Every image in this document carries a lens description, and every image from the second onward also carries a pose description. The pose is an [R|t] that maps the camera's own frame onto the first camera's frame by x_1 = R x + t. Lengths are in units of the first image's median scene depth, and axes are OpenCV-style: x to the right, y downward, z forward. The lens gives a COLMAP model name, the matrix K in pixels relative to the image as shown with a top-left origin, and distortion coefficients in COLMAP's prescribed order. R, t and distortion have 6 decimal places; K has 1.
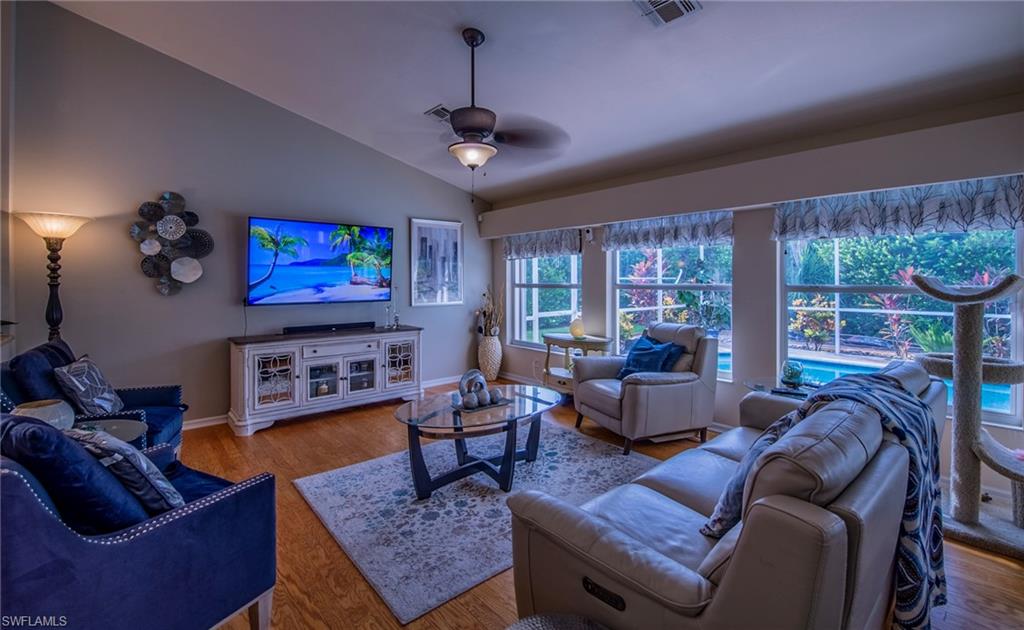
lens RADIAL K [[443.3, 0, 510.2], [0, 443.3, 284.0], [0, 0, 1]] dist [-0.017688, -0.000118]
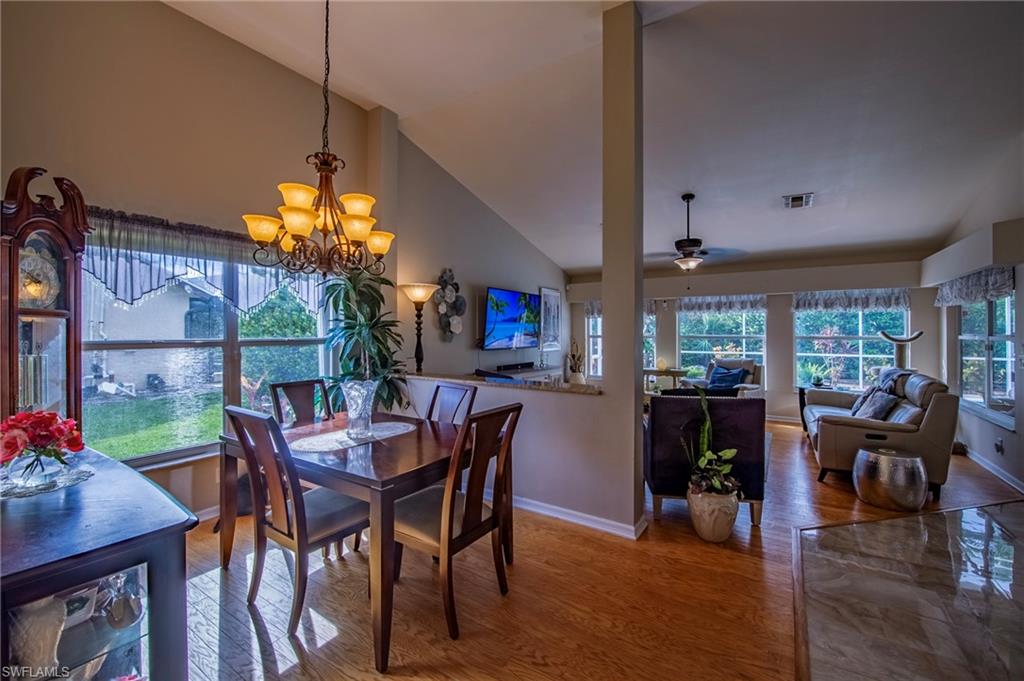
lens RADIAL K [[417.5, 0, 508.0], [0, 417.5, 334.7], [0, 0, 1]] dist [-0.018758, -0.000179]
pose [[0.960485, 0.001829, 0.278325, -0.725619], [-0.000697, 0.999991, -0.004167, 0.004312], [-0.278330, 0.003808, 0.960478, -0.243684]]
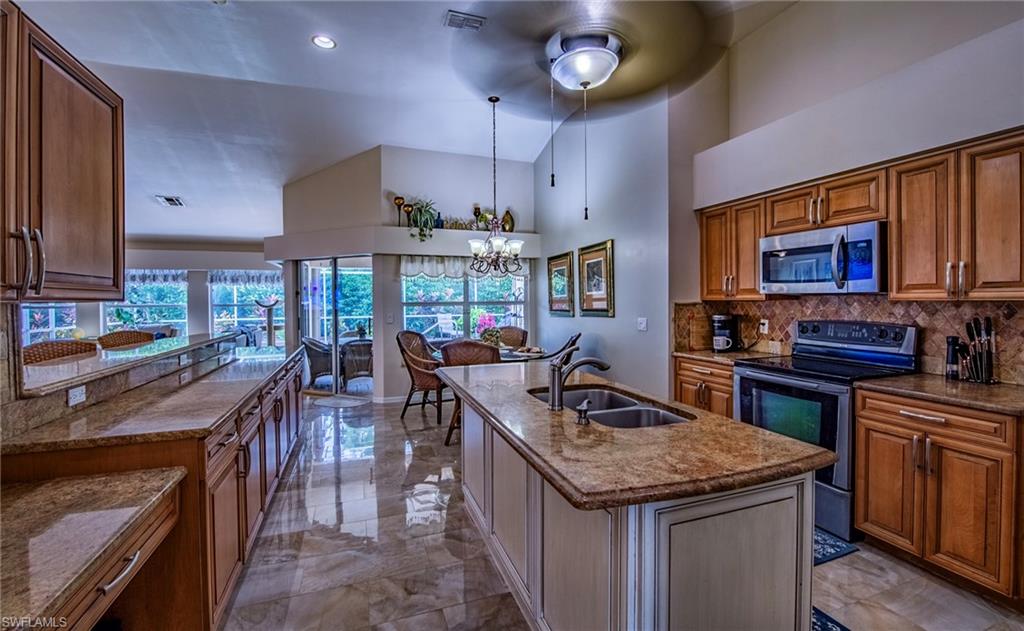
lens RADIAL K [[425.7, 0, 511.9], [0, 425.7, 305.5], [0, 0, 1]] dist [-0.019223, -0.000216]
pose [[0.348638, -0.013255, 0.937164, -0.657290], [0.013088, 0.999871, 0.009274, 0.007446], [-0.937166, 0.009032, 0.348766, -0.910111]]
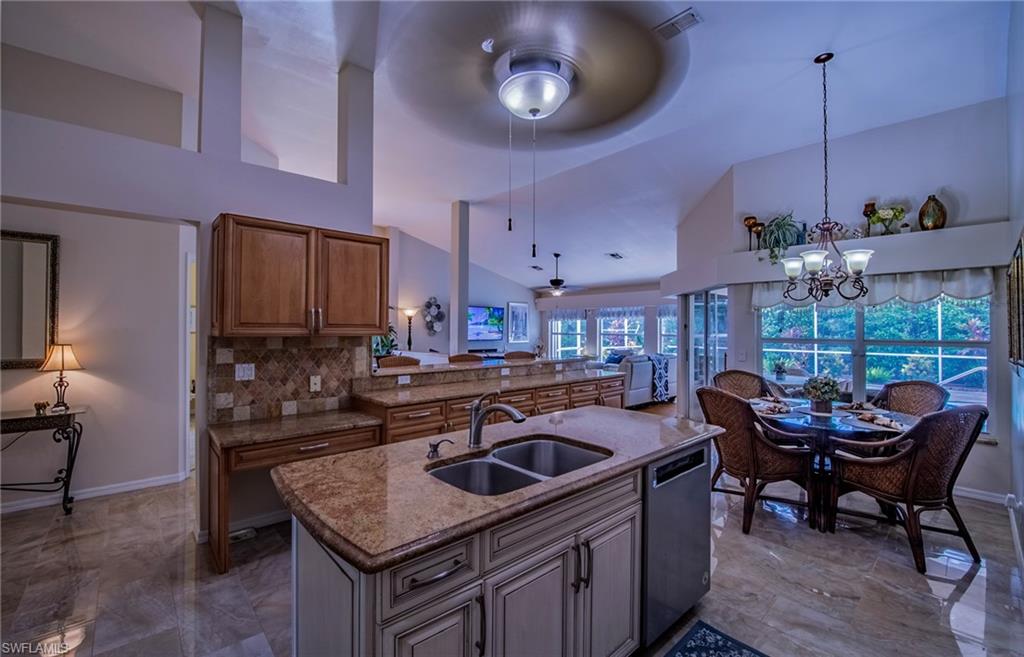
lens RADIAL K [[431.8, 0, 509.8], [0, 431.8, 327.0], [0, 0, 1]] dist [-0.016626, -0.000278]
pose [[0.999563, 0.008105, 0.028417, -0.292726], [-0.007789, 0.999907, -0.011205, -0.003901], [-0.028505, 0.010979, 0.999533, -1.203288]]
